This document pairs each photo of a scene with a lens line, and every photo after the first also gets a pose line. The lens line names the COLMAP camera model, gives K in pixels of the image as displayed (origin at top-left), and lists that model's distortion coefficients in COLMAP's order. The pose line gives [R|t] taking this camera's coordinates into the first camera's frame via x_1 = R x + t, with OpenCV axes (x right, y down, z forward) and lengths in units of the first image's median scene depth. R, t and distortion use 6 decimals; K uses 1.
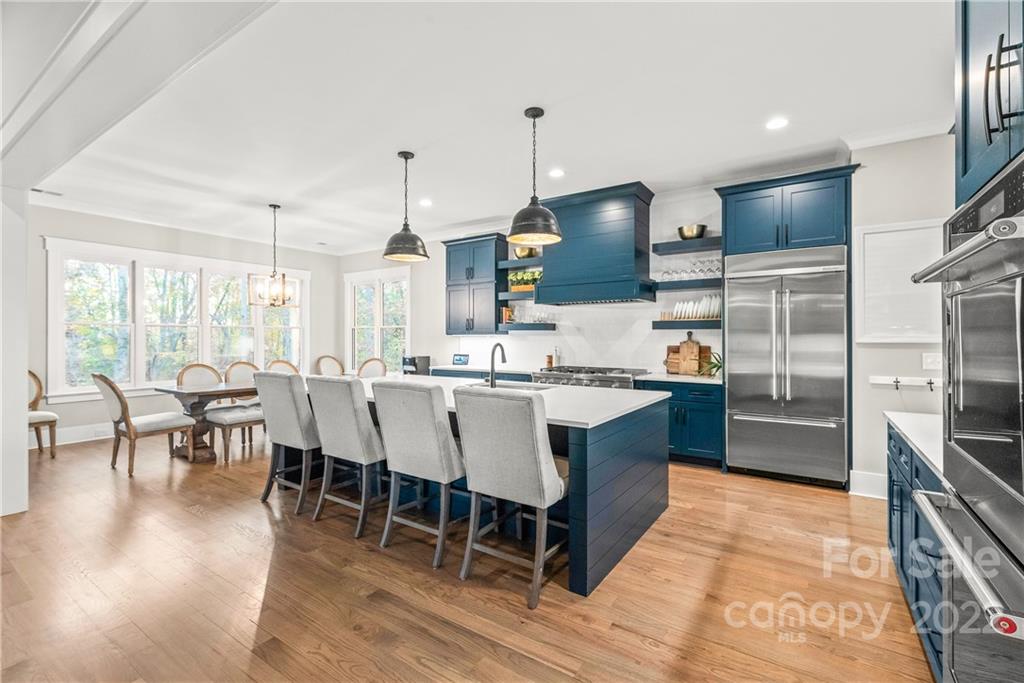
lens RADIAL K [[454.4, 0, 497.2], [0, 454.4, 333.6], [0, 0, 1]] dist [0.010089, -0.000065]
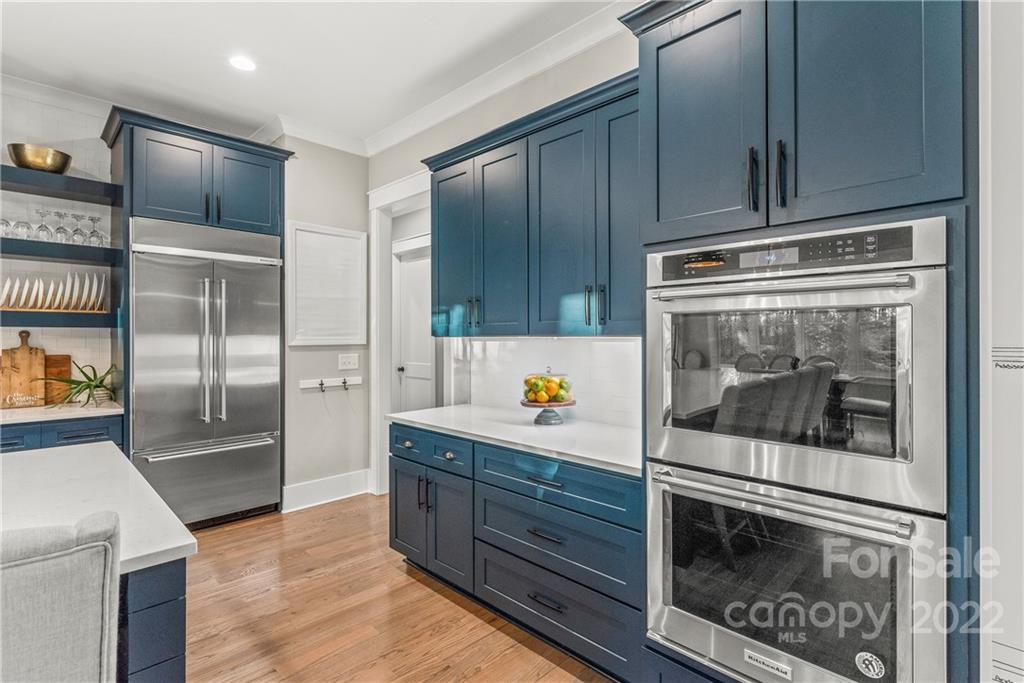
lens RADIAL K [[506.2, 0, 532.4], [0, 506.2, 333.2], [0, 0, 1]] dist [0.002210, -0.000136]
pose [[0.153901, 0.005469, 0.988071, -0.119003], [-0.007834, 0.999960, -0.004315, -0.003991], [-0.988055, -0.007076, 0.153937, 0.298956]]
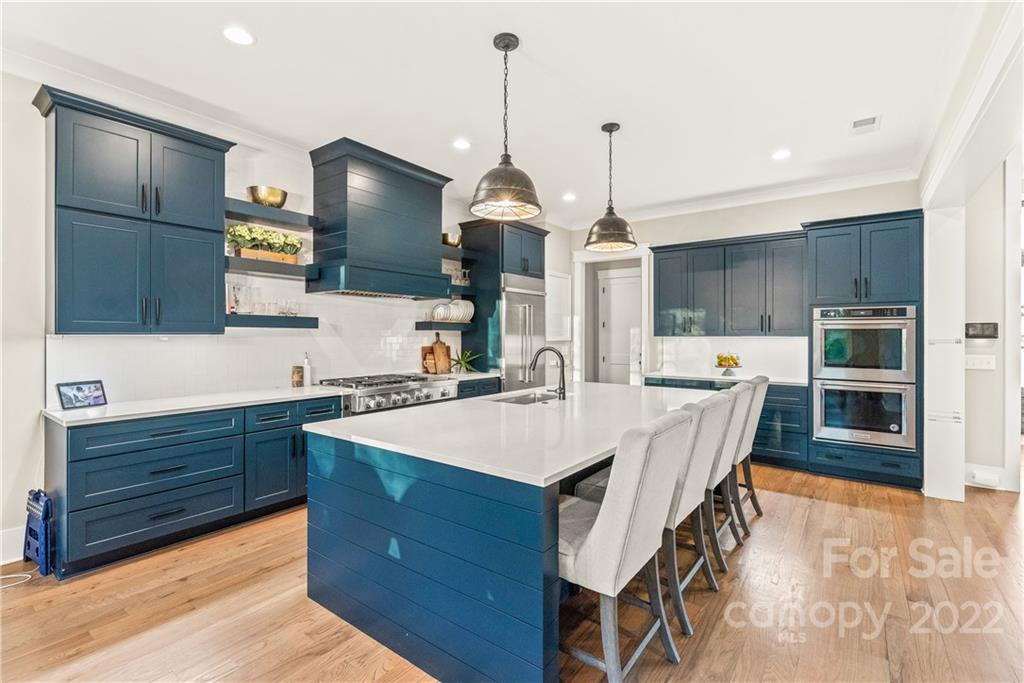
lens RADIAL K [[459.1, 0, 565.6], [0, 459.1, 334.2], [0, 0, 1]] dist [0.036656, 0.000045]
pose [[-0.006108, 0.002203, 0.999979, -0.698939], [-0.010112, 0.999946, -0.002265, -0.001199], [-0.999930, -0.010125, -0.006086, 0.782322]]
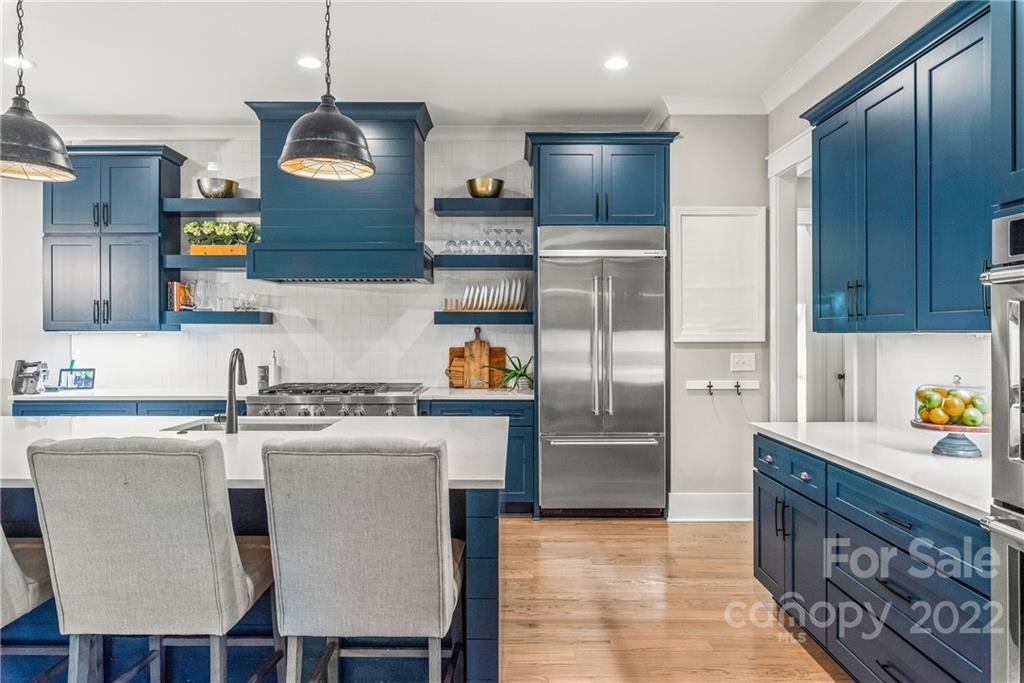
lens RADIAL K [[674.2, 0, 497.3], [0, 674.2, 330.5], [0, 0, 1]] dist [0.001839, -0.000571]
pose [[0.826101, 0.001129, 0.563521, -0.160401], [-0.004761, 0.999976, 0.004976, -0.005480], [-0.563502, -0.006794, 0.826087, 0.123723]]
